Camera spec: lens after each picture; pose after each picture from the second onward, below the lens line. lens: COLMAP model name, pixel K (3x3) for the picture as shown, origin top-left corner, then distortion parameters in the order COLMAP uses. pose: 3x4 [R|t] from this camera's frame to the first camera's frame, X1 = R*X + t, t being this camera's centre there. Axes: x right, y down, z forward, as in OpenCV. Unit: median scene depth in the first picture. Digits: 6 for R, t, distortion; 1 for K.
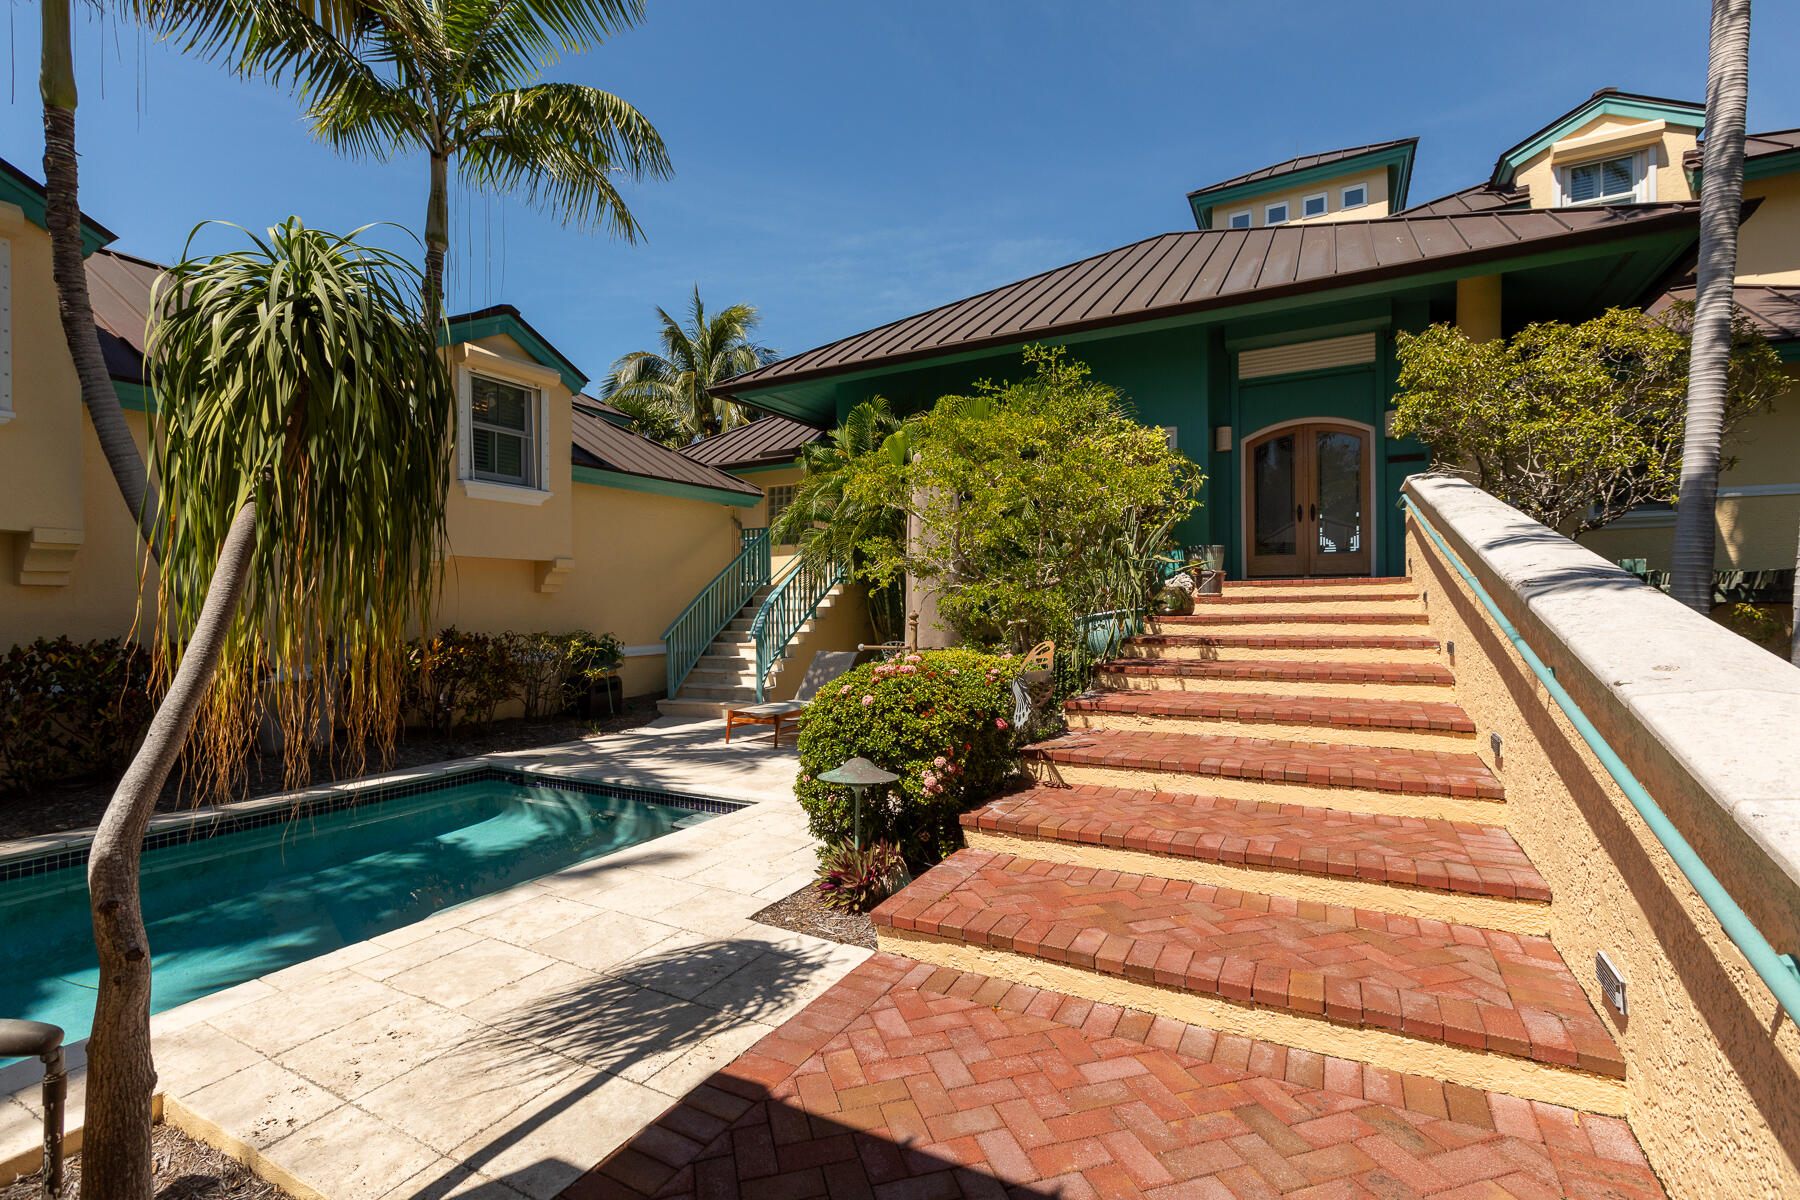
lens RADIAL K [[806.7, 0, 904.6], [0, 806.7, 599.2], [0, 0, 1]] dist [0.001145, 0.000477]
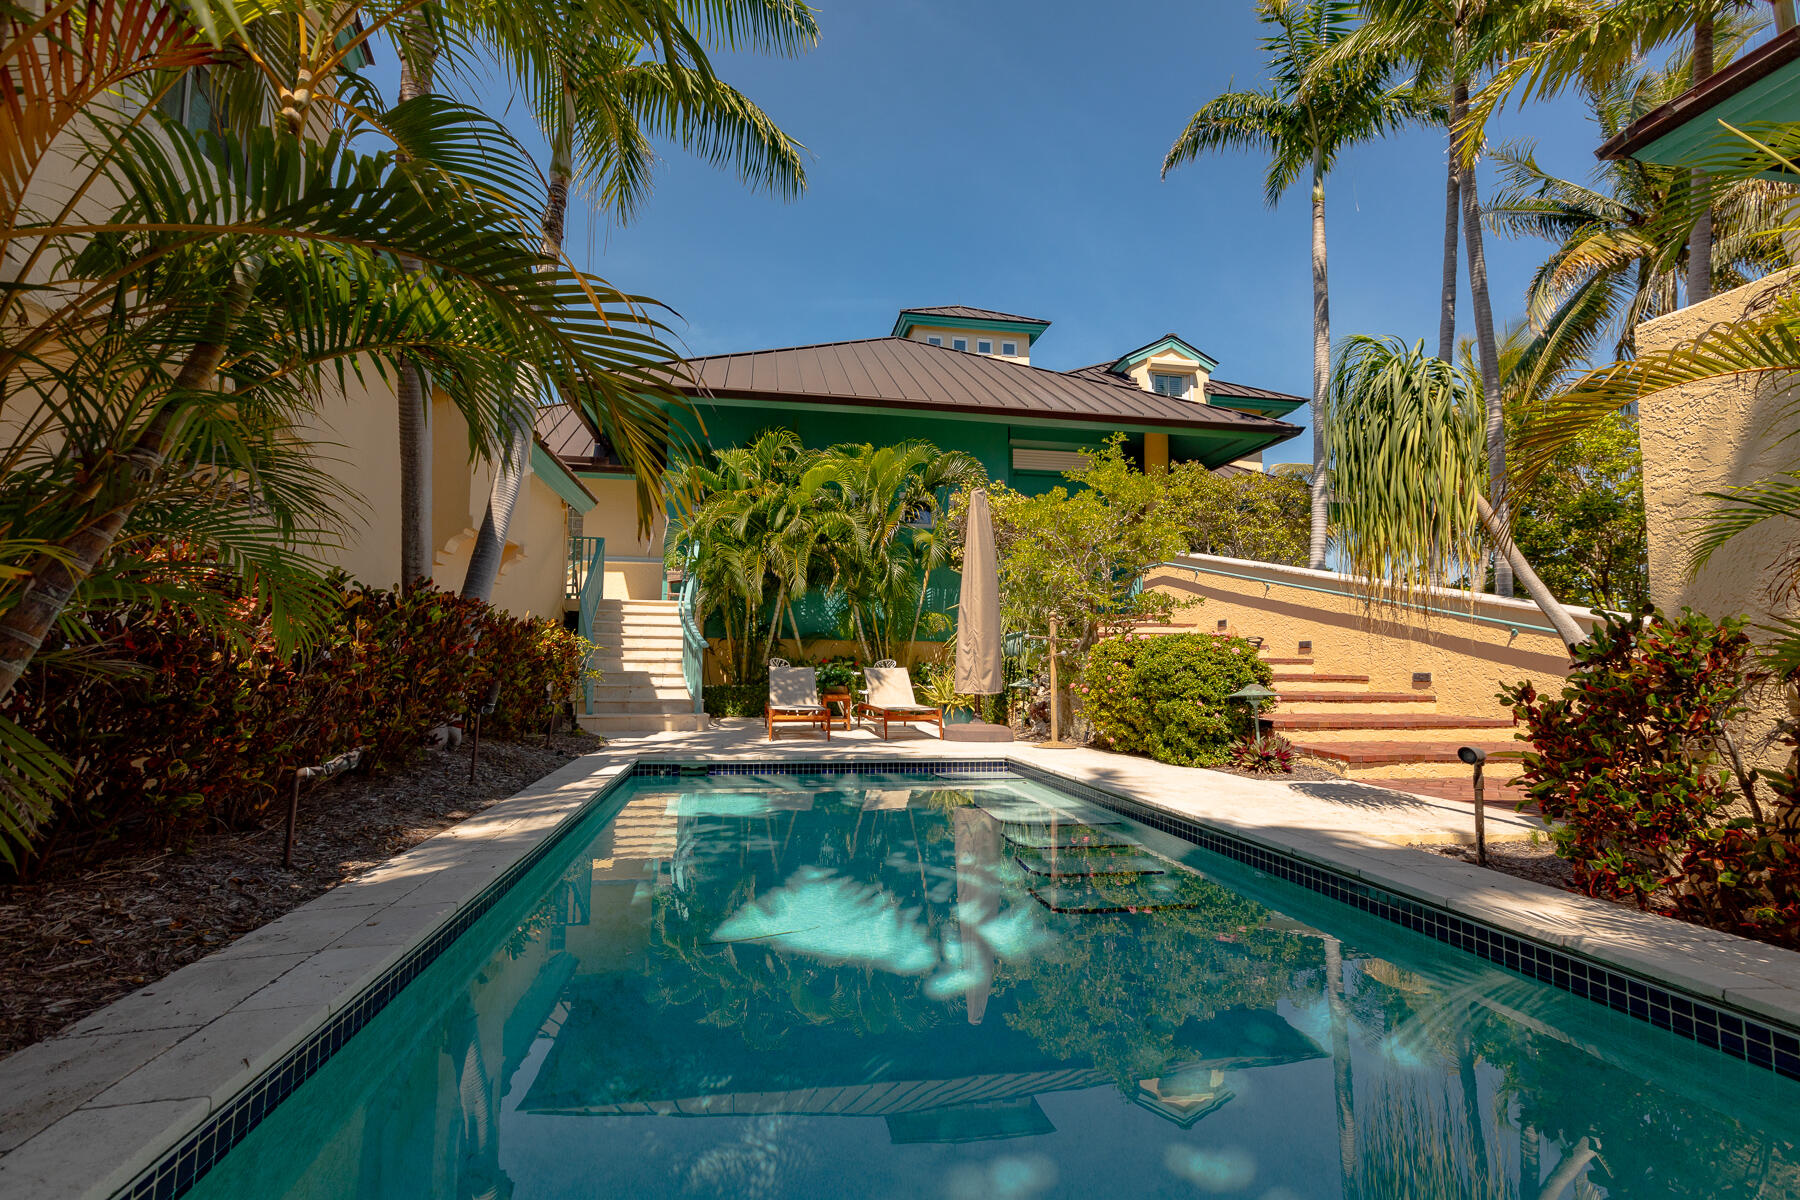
lens RADIAL K [[806.7, 0, 900.4], [0, 806.7, 599.8], [0, 0, 1]] dist [0.001145, 0.000477]
pose [[0.780992, 0.058872, 0.621760, -0.581100], [-0.024145, 0.997649, -0.064135, 0.043620], [-0.624074, 0.035076, 0.780577, 0.055847]]
